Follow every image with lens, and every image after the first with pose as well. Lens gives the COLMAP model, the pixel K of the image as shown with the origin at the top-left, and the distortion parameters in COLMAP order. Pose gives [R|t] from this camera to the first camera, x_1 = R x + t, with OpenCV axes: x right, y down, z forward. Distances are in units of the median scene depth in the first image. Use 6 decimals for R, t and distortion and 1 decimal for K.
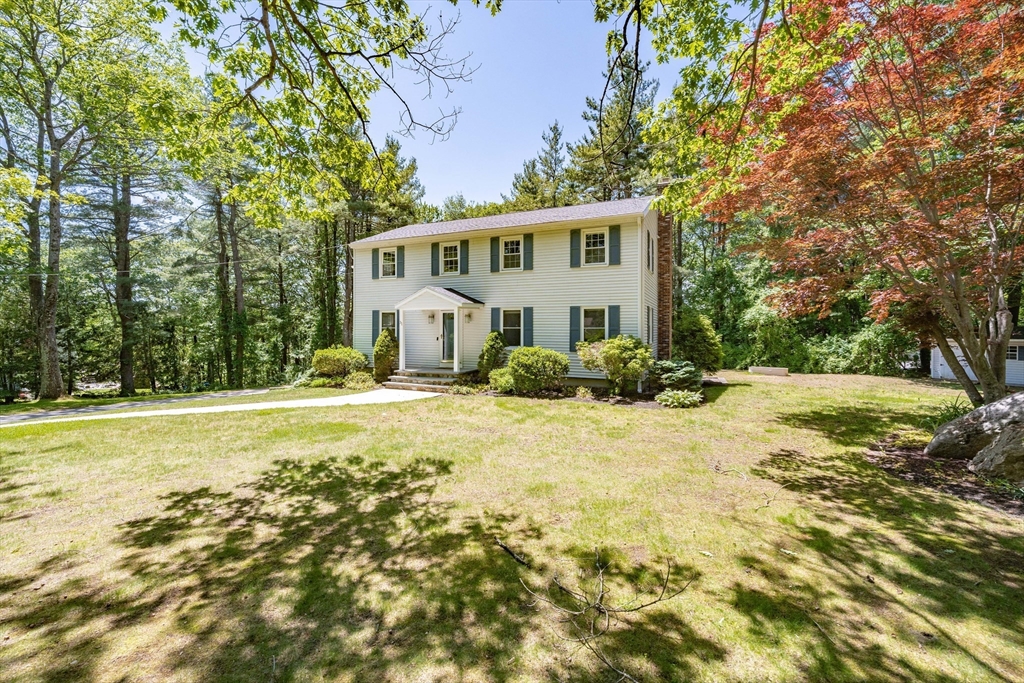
lens RADIAL K [[426.2, 0, 513.1], [0, 426.2, 340.4], [0, 0, 1]] dist [-0.006700, 0.001310]
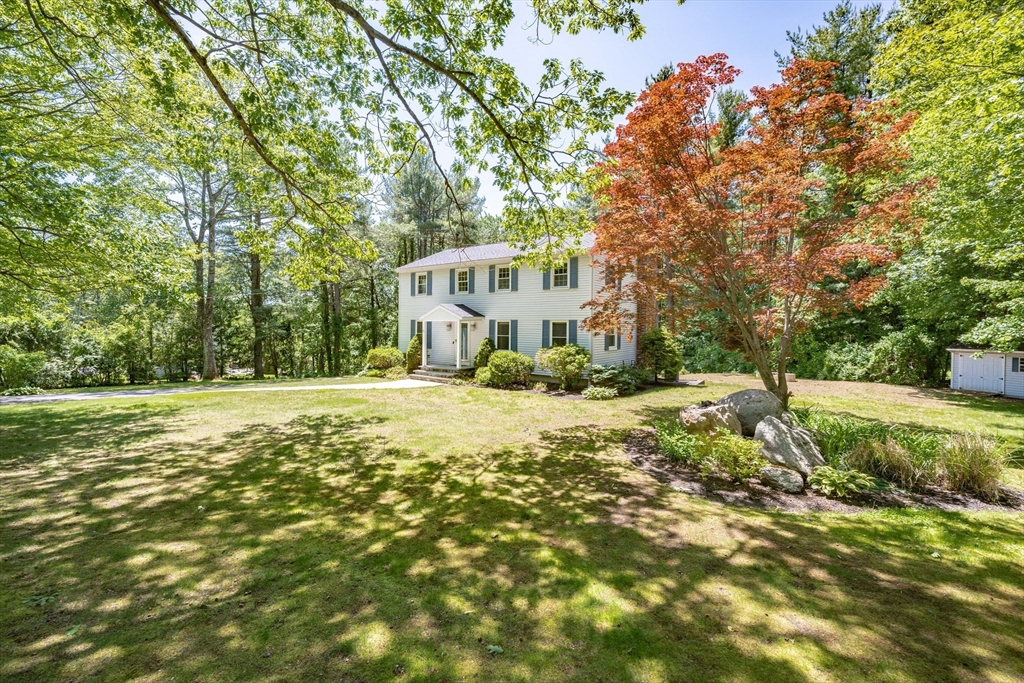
lens RADIAL K [[426.2, 0, 511.2], [0, 426.2, 343.7], [0, 0, 1]] dist [-0.006700, 0.001310]
pose [[0.976760, 0.016874, -0.213670, 0.264015], [-0.013584, 0.999766, 0.016856, -0.023901], [0.213904, -0.013562, 0.976760, -0.228193]]
